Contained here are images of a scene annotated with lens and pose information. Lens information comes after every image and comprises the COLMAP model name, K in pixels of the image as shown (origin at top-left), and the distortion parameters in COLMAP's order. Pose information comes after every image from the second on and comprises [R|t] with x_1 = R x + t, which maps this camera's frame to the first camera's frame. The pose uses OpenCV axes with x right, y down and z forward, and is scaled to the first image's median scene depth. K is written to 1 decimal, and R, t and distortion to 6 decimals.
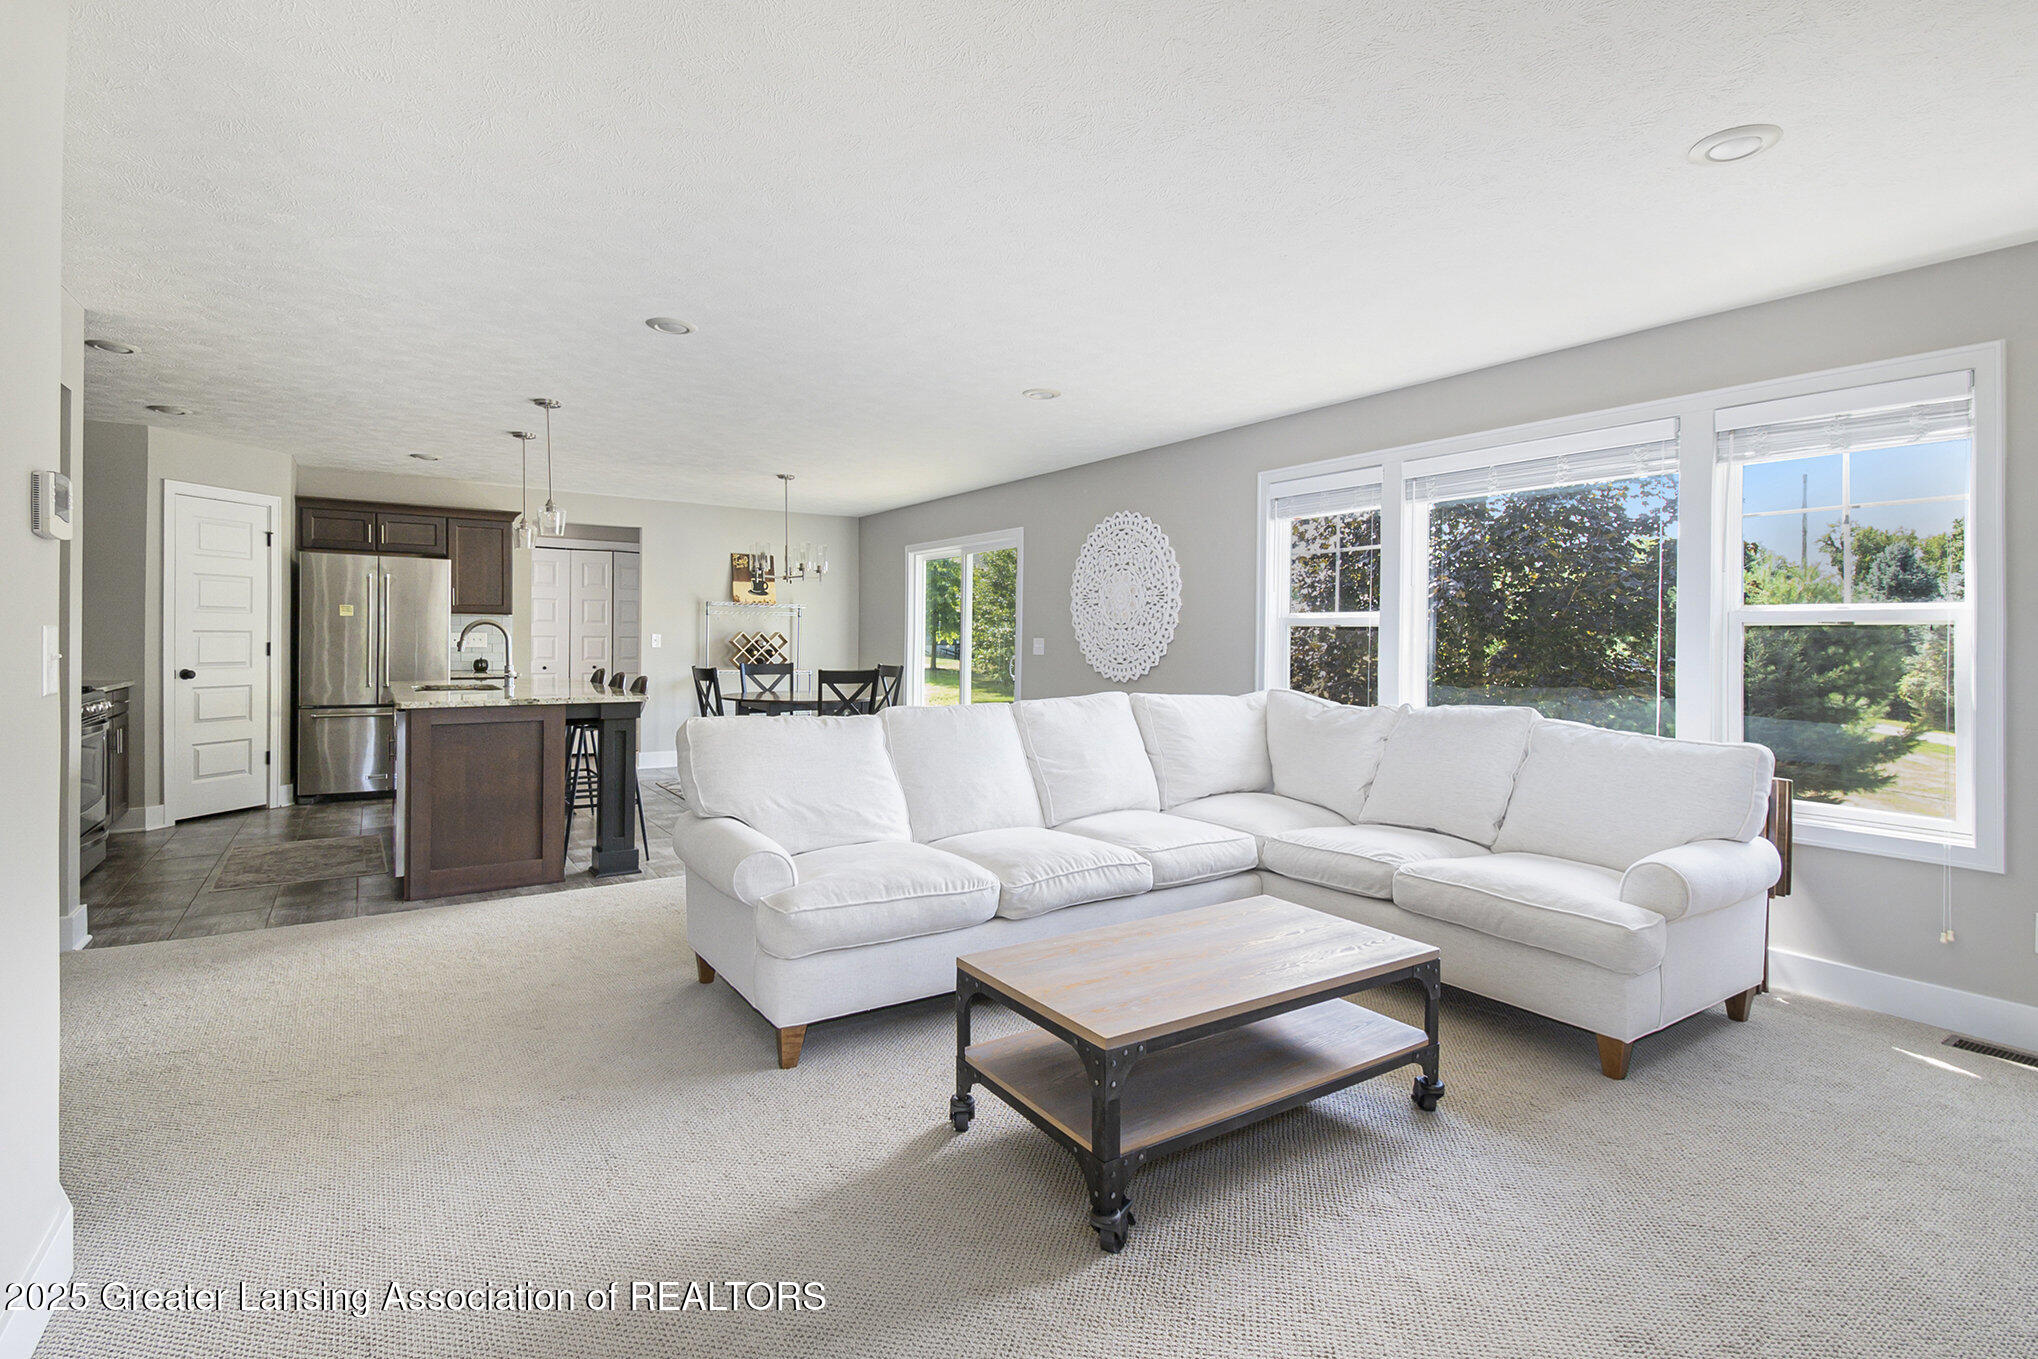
lens RADIAL K [[952.1, 0, 988.2], [0, 952.1, 656.8], [0, 0, 1]] dist [-0.000407, 0.000014]
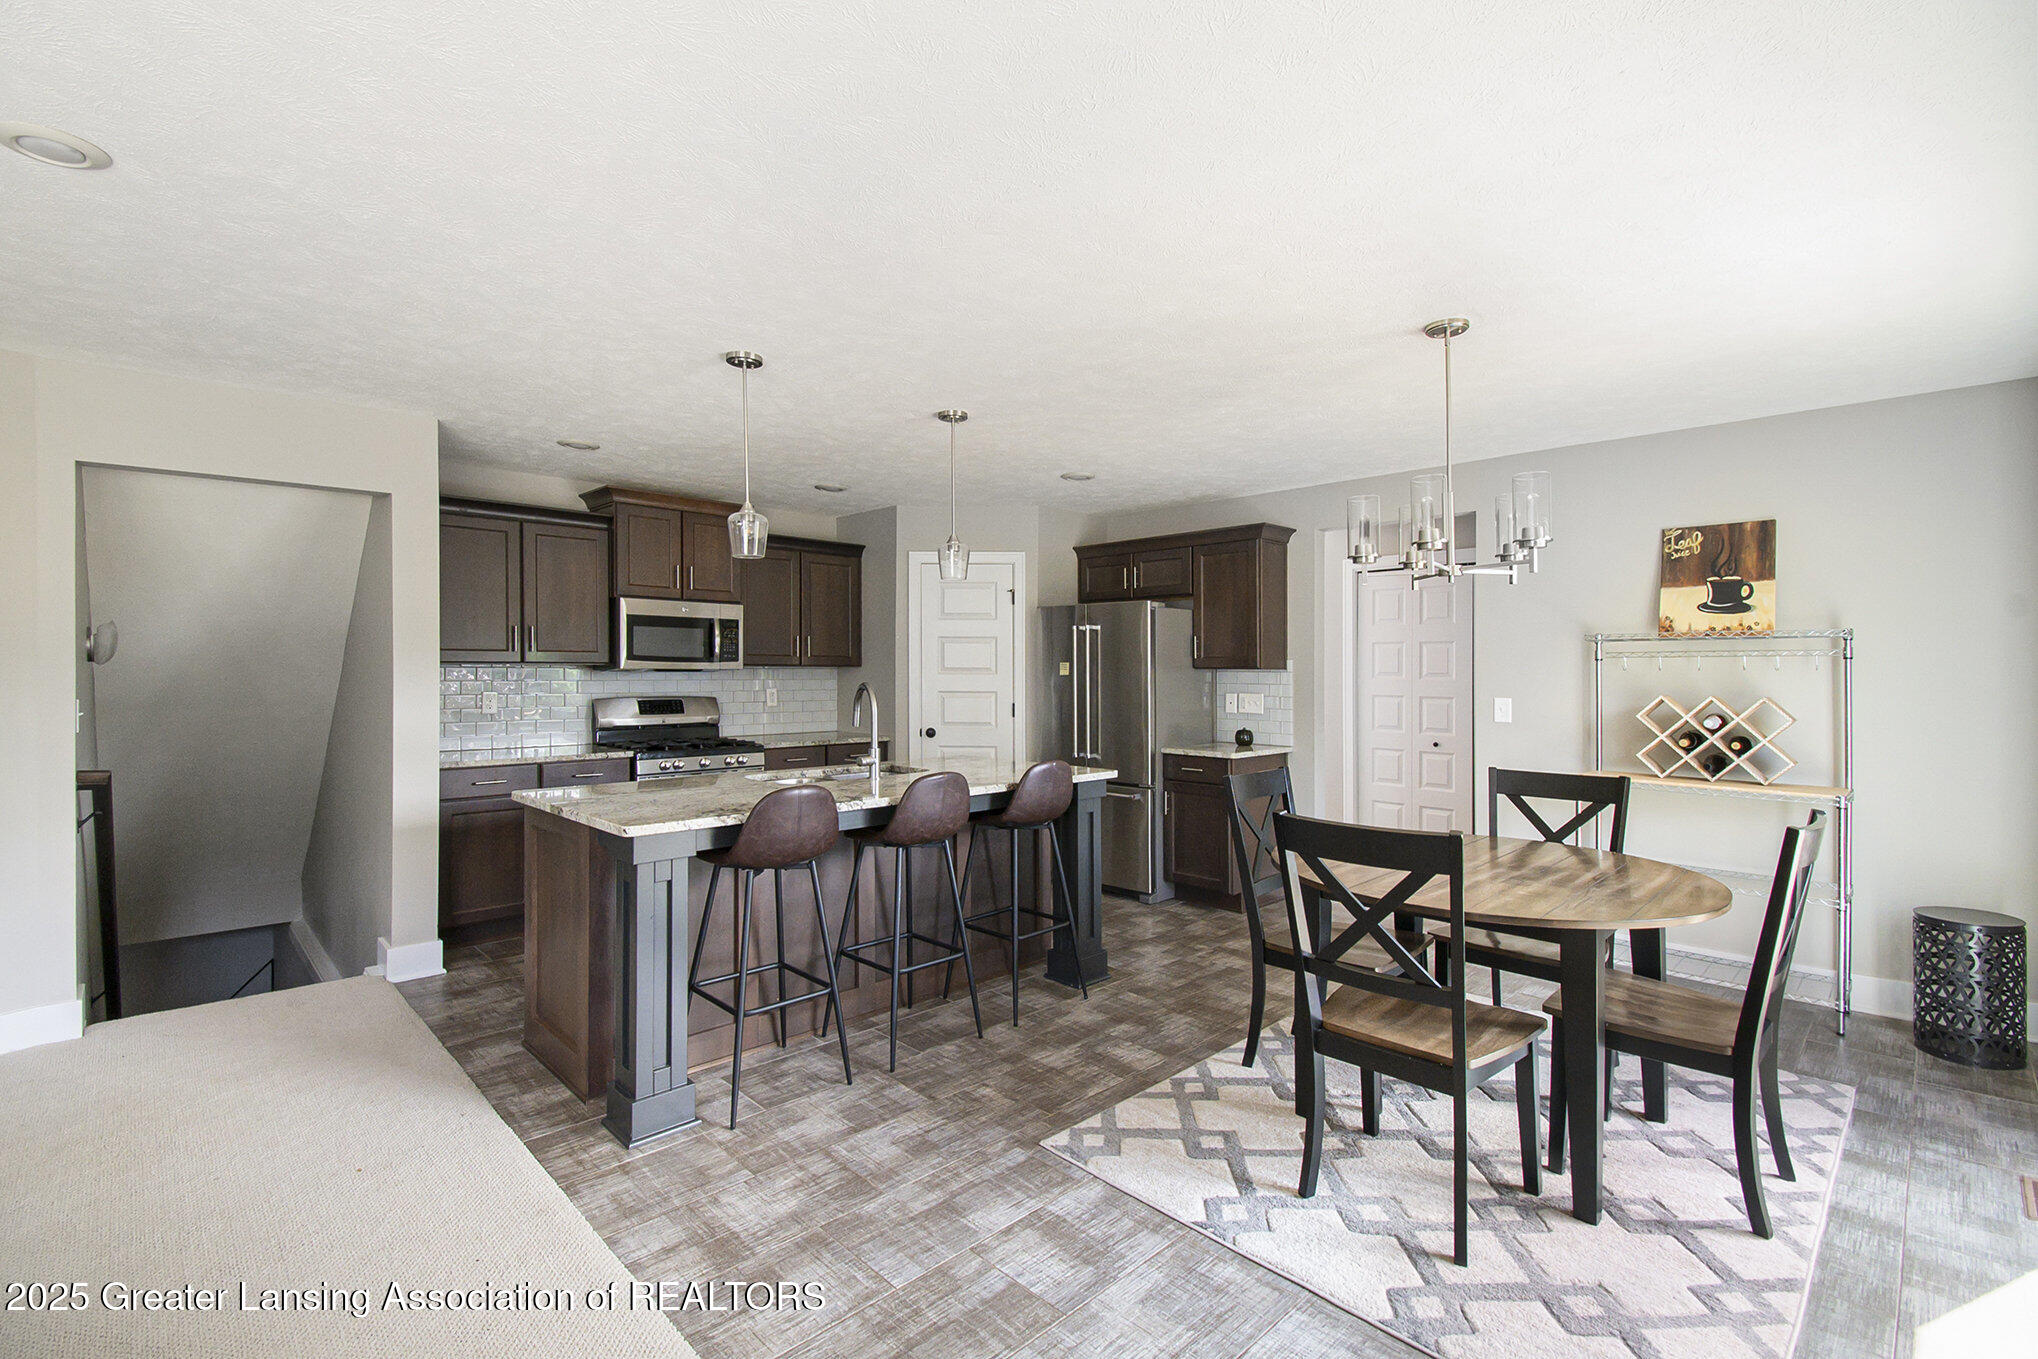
lens RADIAL K [[899.0, 0, 1020.9], [0, 899.0, 651.0], [0, 0, 1]] dist [0.000365, -0.018296]
pose [[0.208994, -0.034763, -0.977299, 0.126622], [-0.021997, 0.998948, -0.040237, -0.029246], [0.977670, 0.029907, 0.208009, 0.756235]]
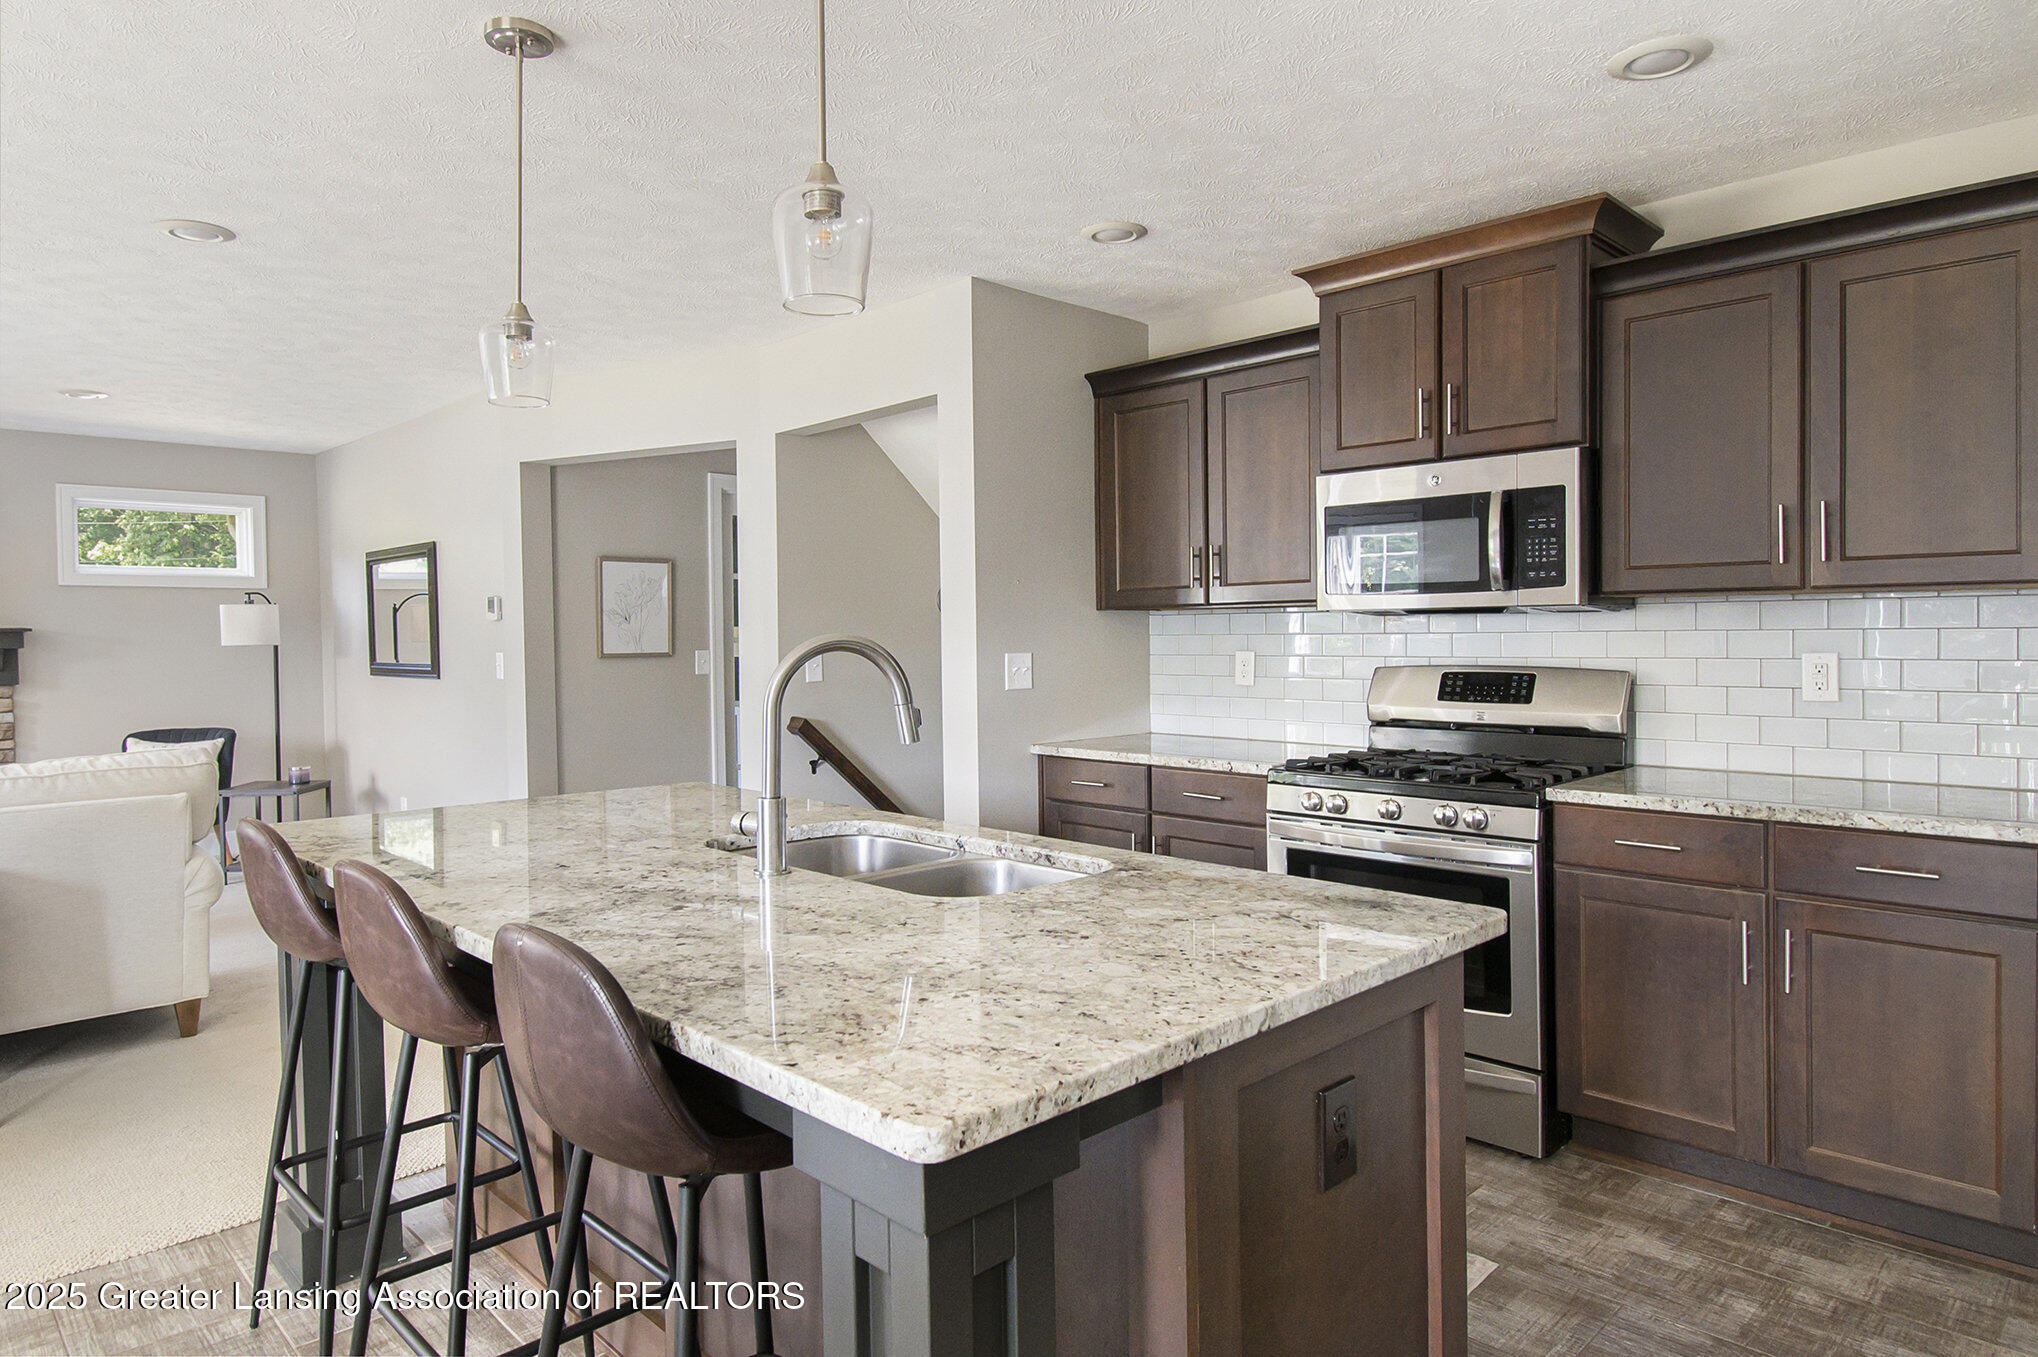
lens RADIAL K [[1205.3, 0, 1019.0], [0, 1205.3, 678.5], [0, 0, 1]] dist [-0.004395, -0.003299]
pose [[-0.977619, 0.002764, -0.210367, -0.399085], [-0.008256, 0.998640, 0.051484, -0.033519], [0.210223, 0.052068, -0.976266, 1.063101]]
